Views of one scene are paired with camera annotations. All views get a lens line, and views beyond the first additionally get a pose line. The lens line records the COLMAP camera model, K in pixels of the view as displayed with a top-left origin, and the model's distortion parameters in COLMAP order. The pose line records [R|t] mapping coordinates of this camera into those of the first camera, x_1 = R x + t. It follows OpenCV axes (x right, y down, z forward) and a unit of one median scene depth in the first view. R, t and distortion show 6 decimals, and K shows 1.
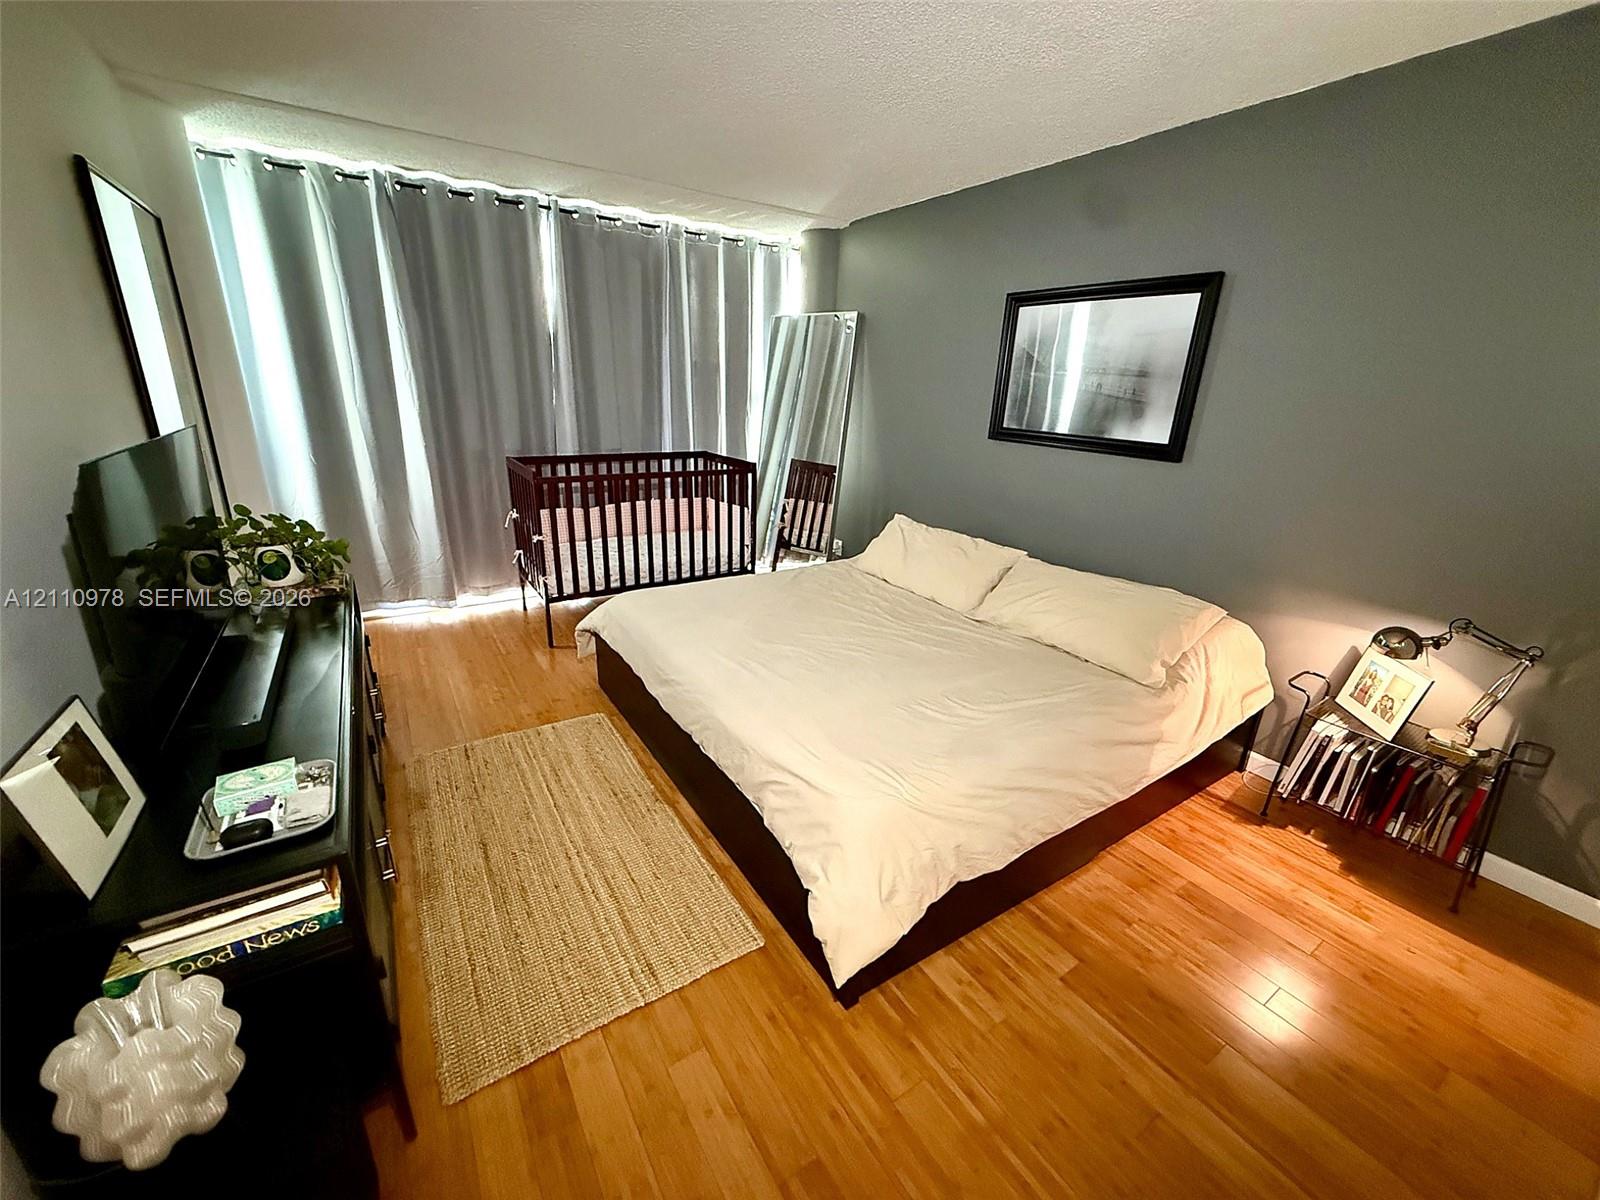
lens RADIAL K [[638.5, 0, 800.8], [0, 638.5, 605.8], [0, 0, 1]] dist [-0.002180, 0.000308]
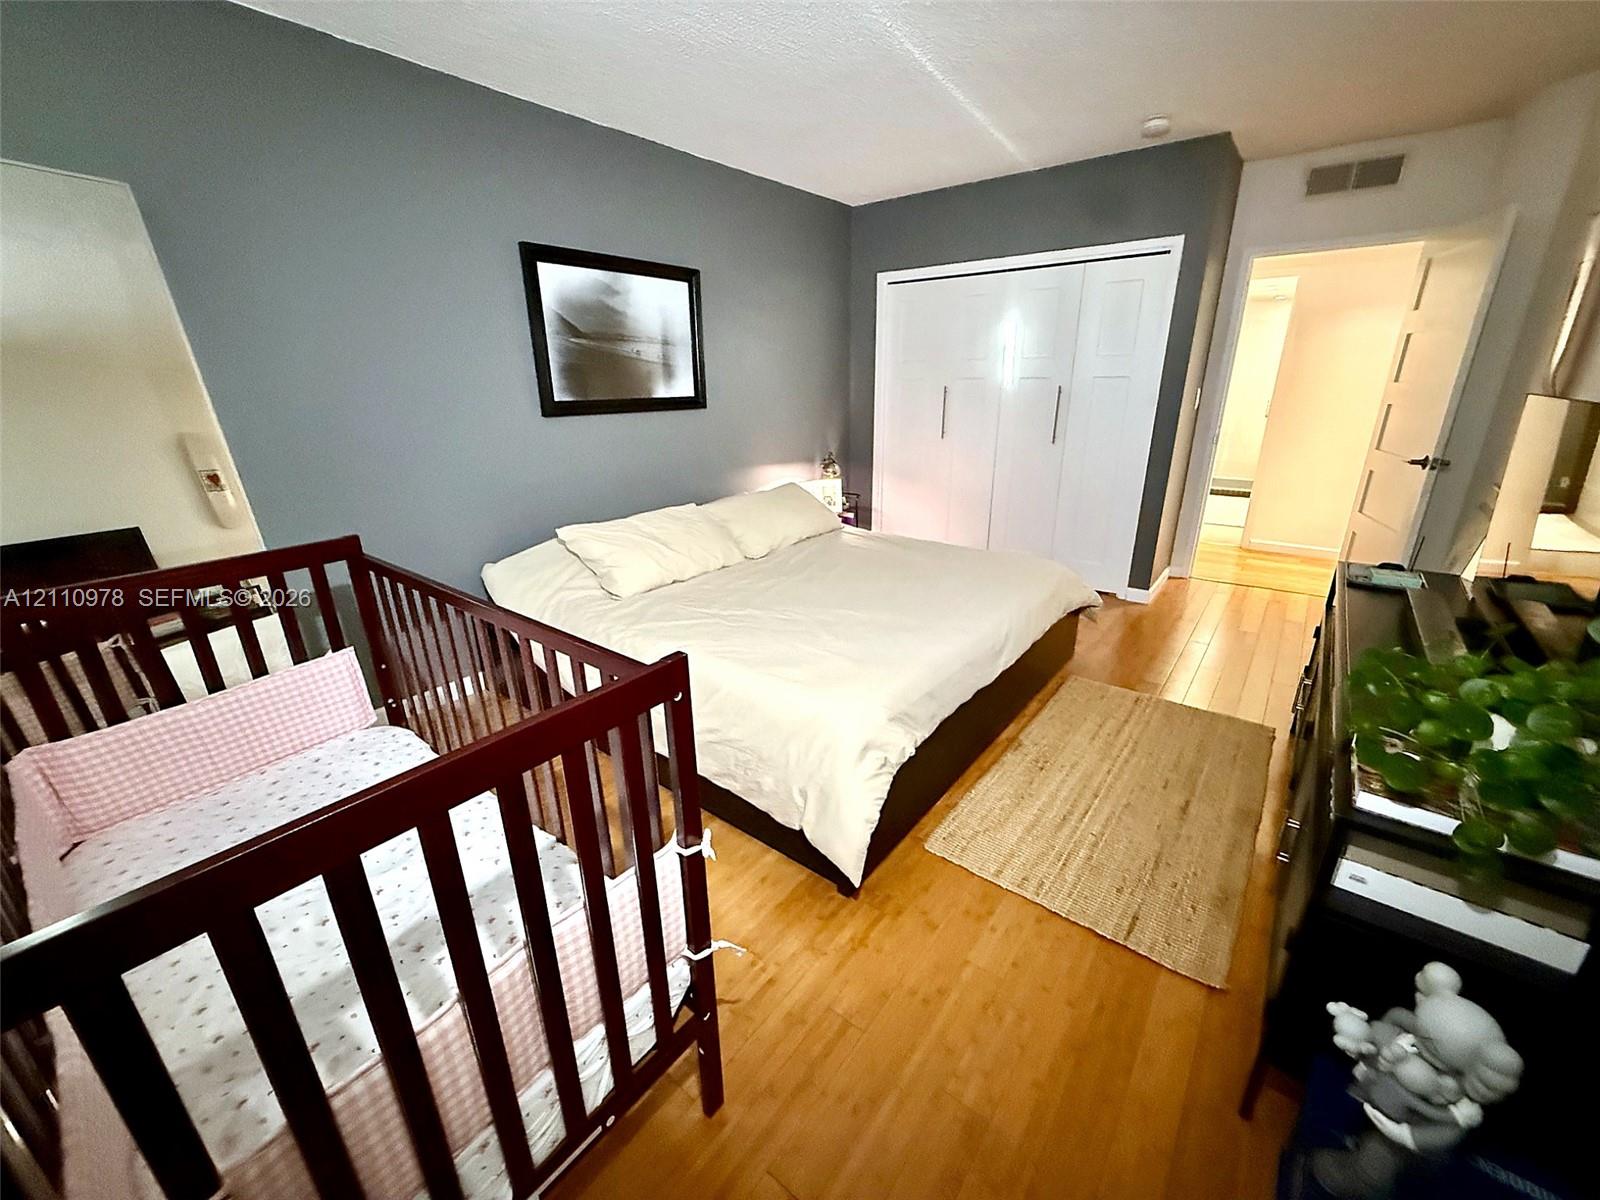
lens RADIAL K [[638.5, 0, 795.8], [0, 638.5, 595.9], [0, 0, 1]] dist [-0.002180, 0.000308]
pose [[-0.311857, -0.343706, 0.885783, -0.826980], [0.314183, 0.842527, 0.437536, -0.420099], [-0.896679, 0.414747, -0.154762, 1.194707]]
